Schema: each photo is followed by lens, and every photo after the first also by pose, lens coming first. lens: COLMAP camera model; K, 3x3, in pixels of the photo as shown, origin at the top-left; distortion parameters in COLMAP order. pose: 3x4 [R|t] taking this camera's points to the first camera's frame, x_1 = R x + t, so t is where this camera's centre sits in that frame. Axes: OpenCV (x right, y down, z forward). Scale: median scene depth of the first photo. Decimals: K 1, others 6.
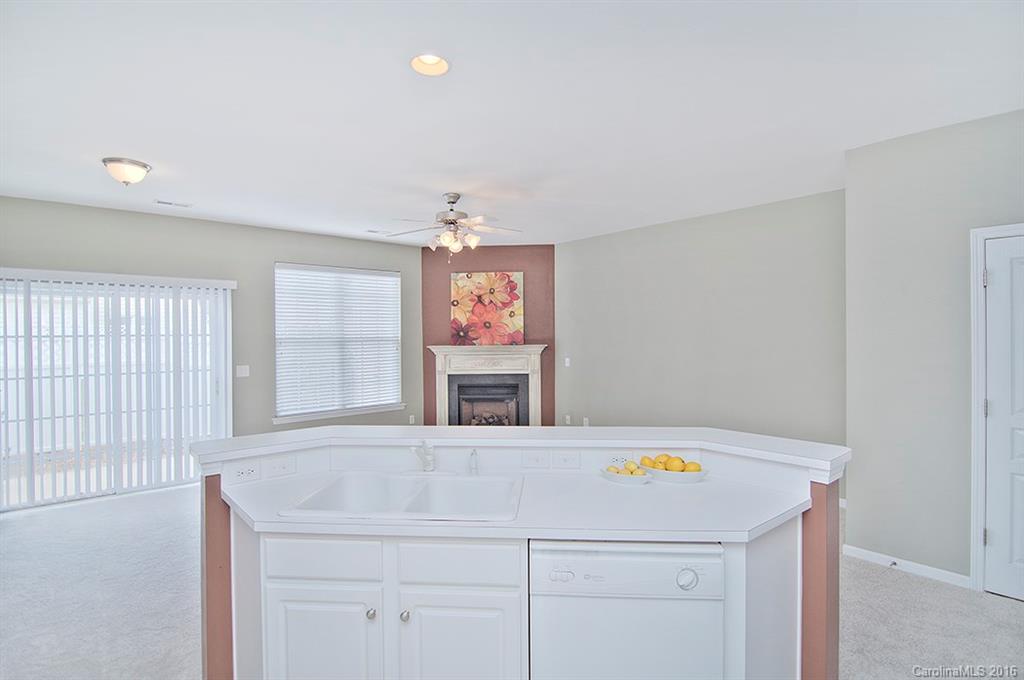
lens RADIAL K [[509.0, 0, 514.9], [0, 509.0, 342.5], [0, 0, 1]] dist [-0.003060, -0.001219]
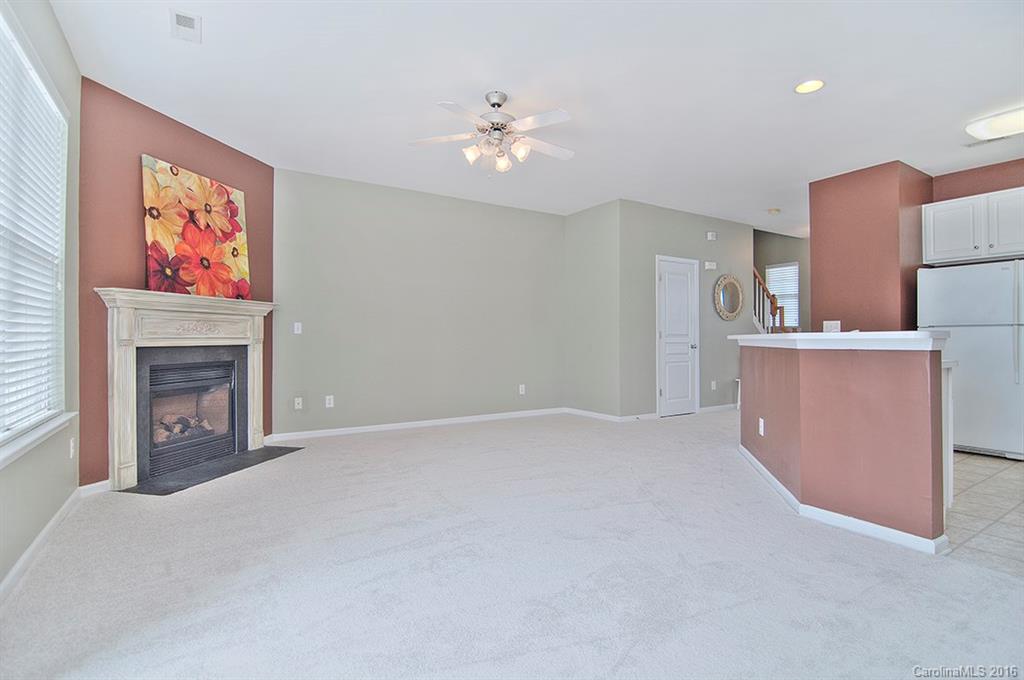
lens RADIAL K [[509.0, 0, 514.9], [0, 509.0, 342.5], [0, 0, 1]] dist [-0.003060, -0.001219]
pose [[0.147217, 0.003989, 0.989096, -0.590548], [0.018706, 0.999802, -0.006816, 0.069805], [-0.988927, 0.019506, 0.147113, 0.551897]]
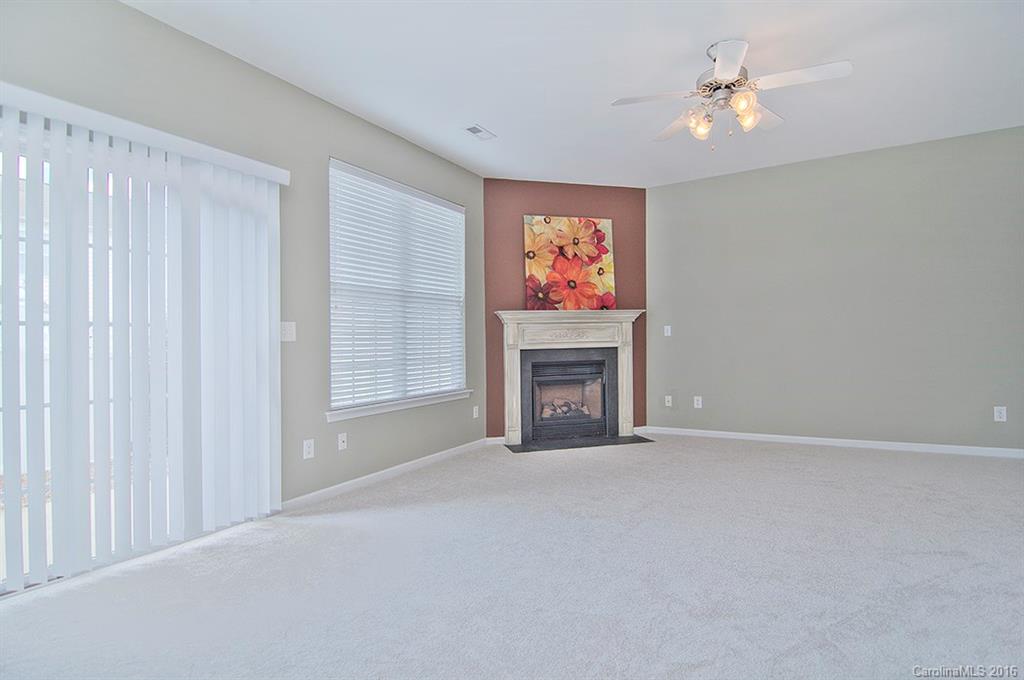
lens RADIAL K [[508.5, 0, 515.7], [0, 508.5, 349.5], [0, 0, 1]] dist [0.001970, -0.000052]
pose [[0.946087, -0.012307, 0.323679, -0.386678], [0.016029, 0.999833, -0.008834, 0.070056], [-0.323516, 0.013546, 0.946126, 0.294804]]
